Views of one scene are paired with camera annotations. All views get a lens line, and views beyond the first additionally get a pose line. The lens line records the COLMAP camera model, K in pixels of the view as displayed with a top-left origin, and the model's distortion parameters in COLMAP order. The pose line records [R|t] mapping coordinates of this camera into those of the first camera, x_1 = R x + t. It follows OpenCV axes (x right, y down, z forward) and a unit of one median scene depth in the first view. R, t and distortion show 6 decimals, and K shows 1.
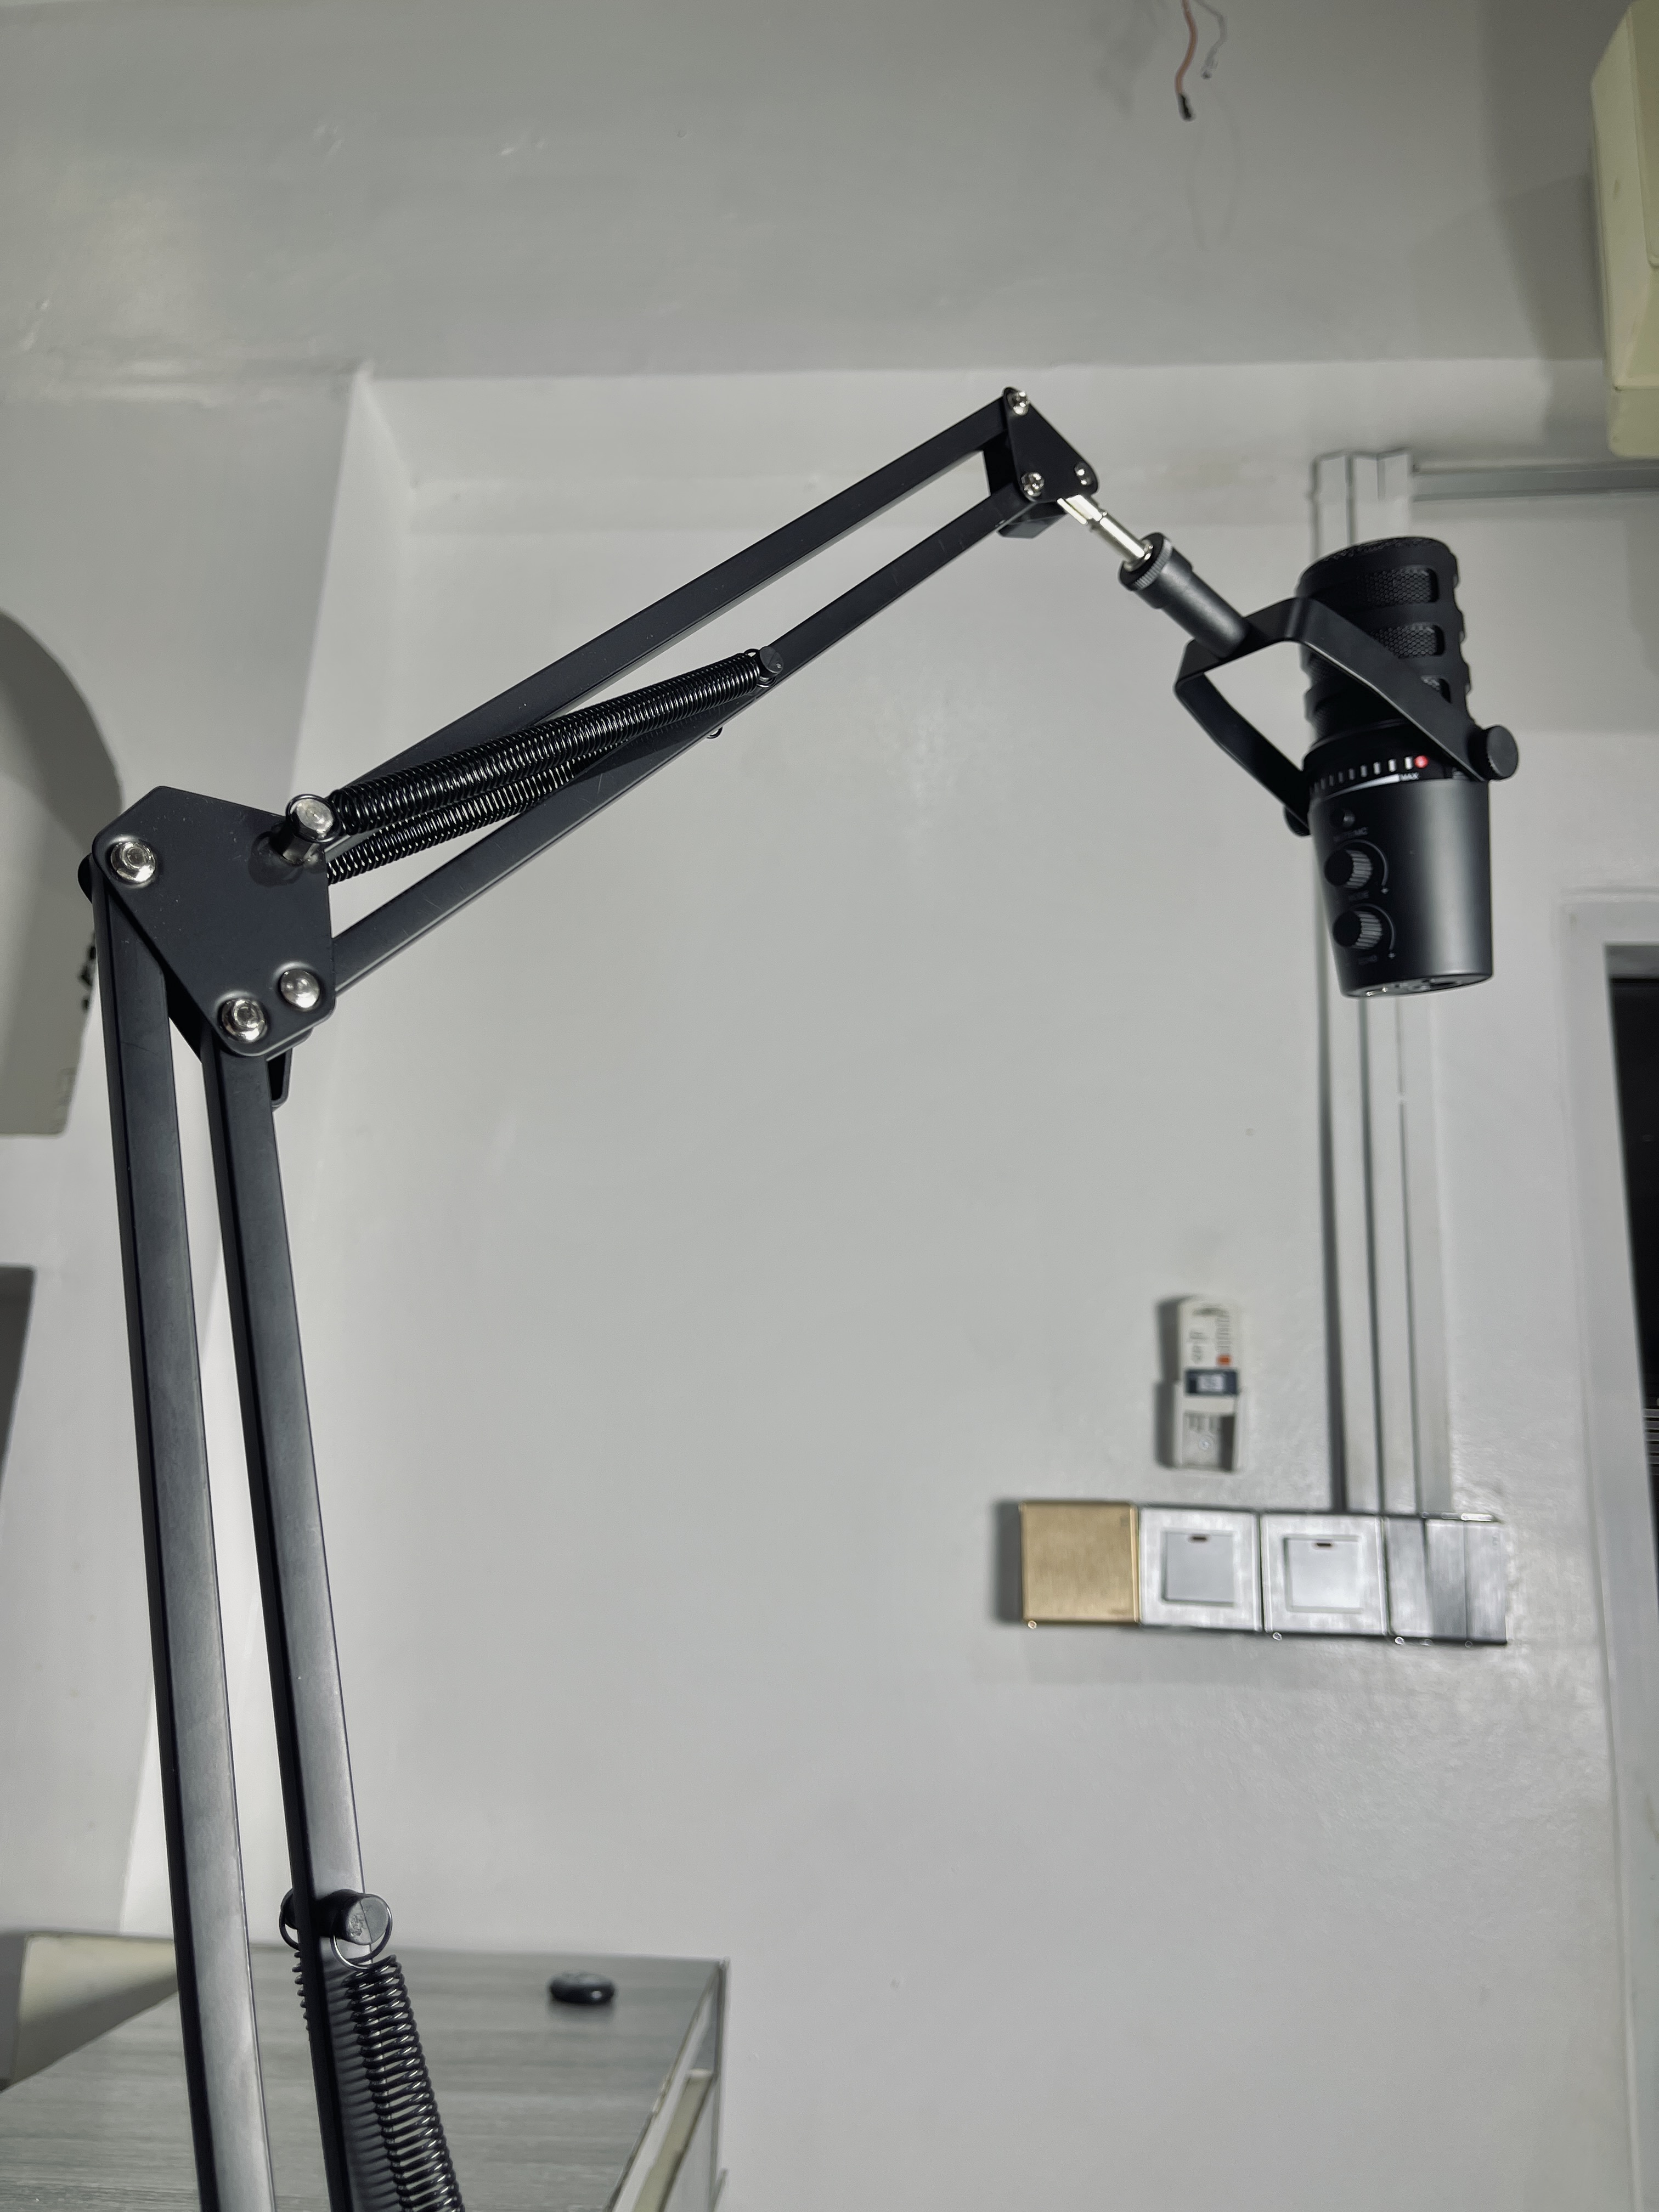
lens RADIAL K [[1659.2, 0, 816.4], [0, 1659.2, 1120.6], [0, 0, 1]] dist [0.063280, -0.091634]
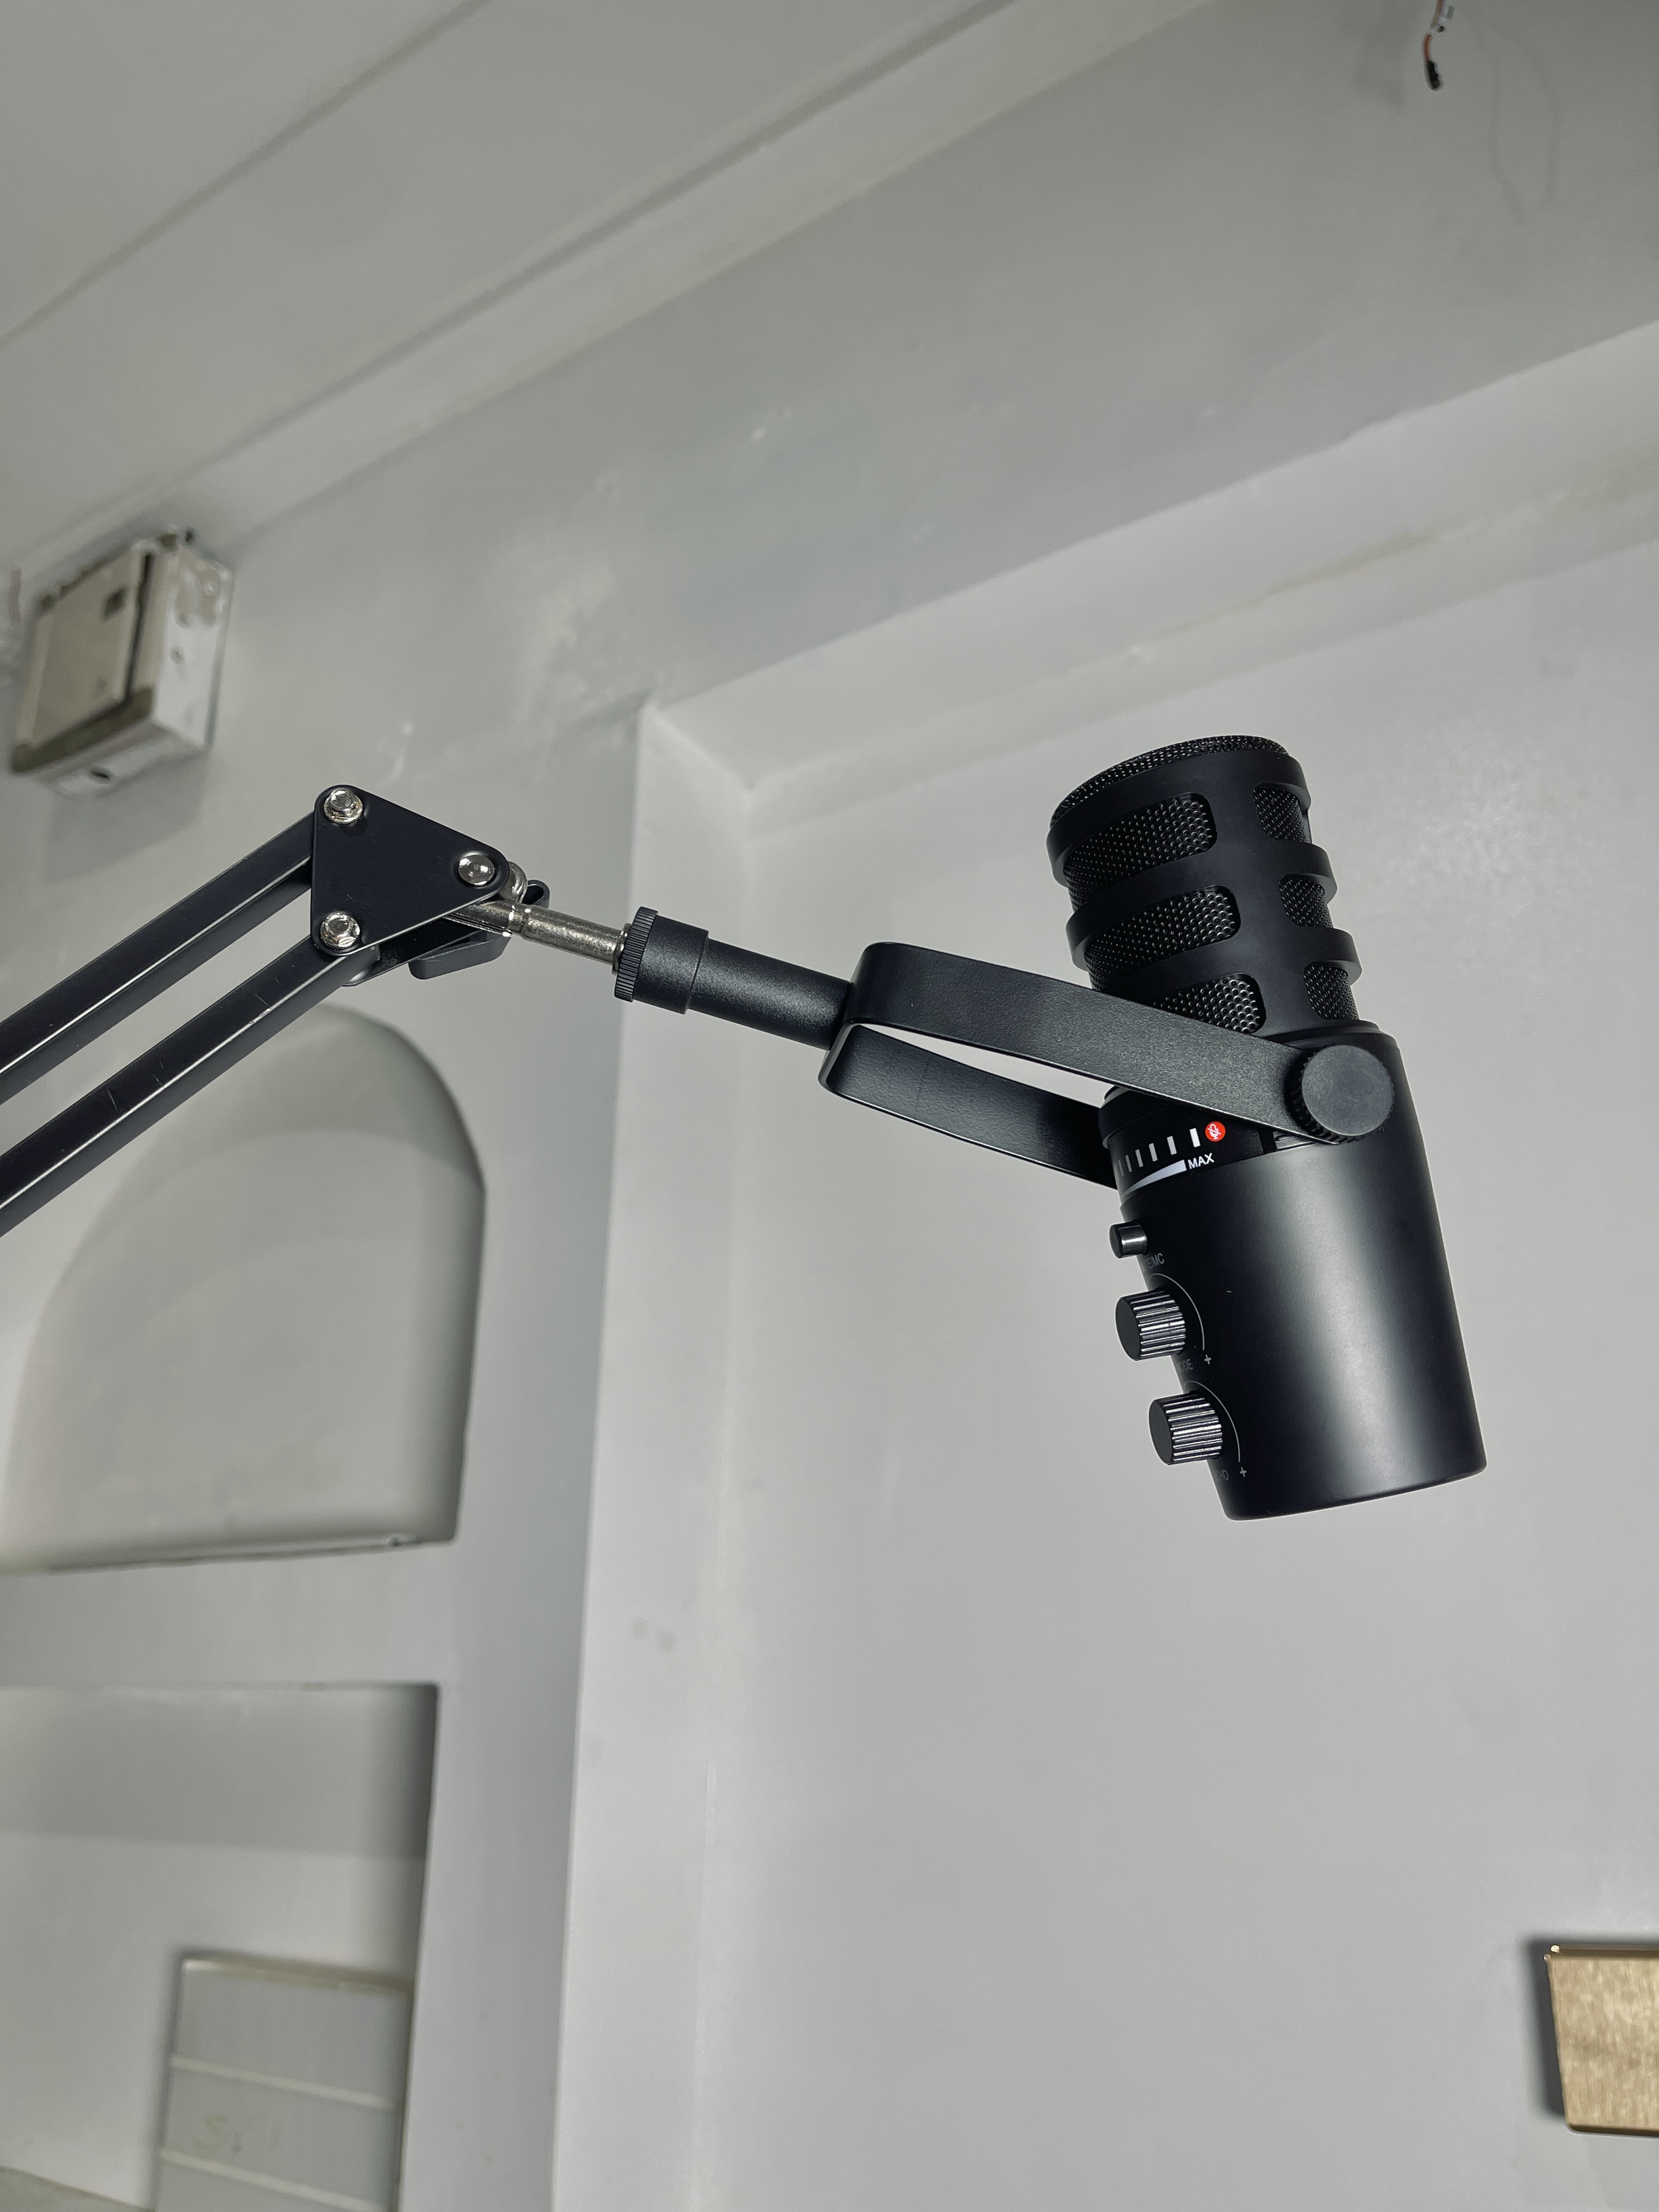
lens RADIAL K [[1659.2, 0, 846.8], [0, 1659.2, 1129.6], [0, 0, 1]] dist [0.063280, -0.091634]
pose [[0.878000, -0.191153, -0.438835, 0.253820], [0.157220, 0.981100, -0.112801, -0.086739], [0.452103, 0.030046, 0.891459, 0.221706]]
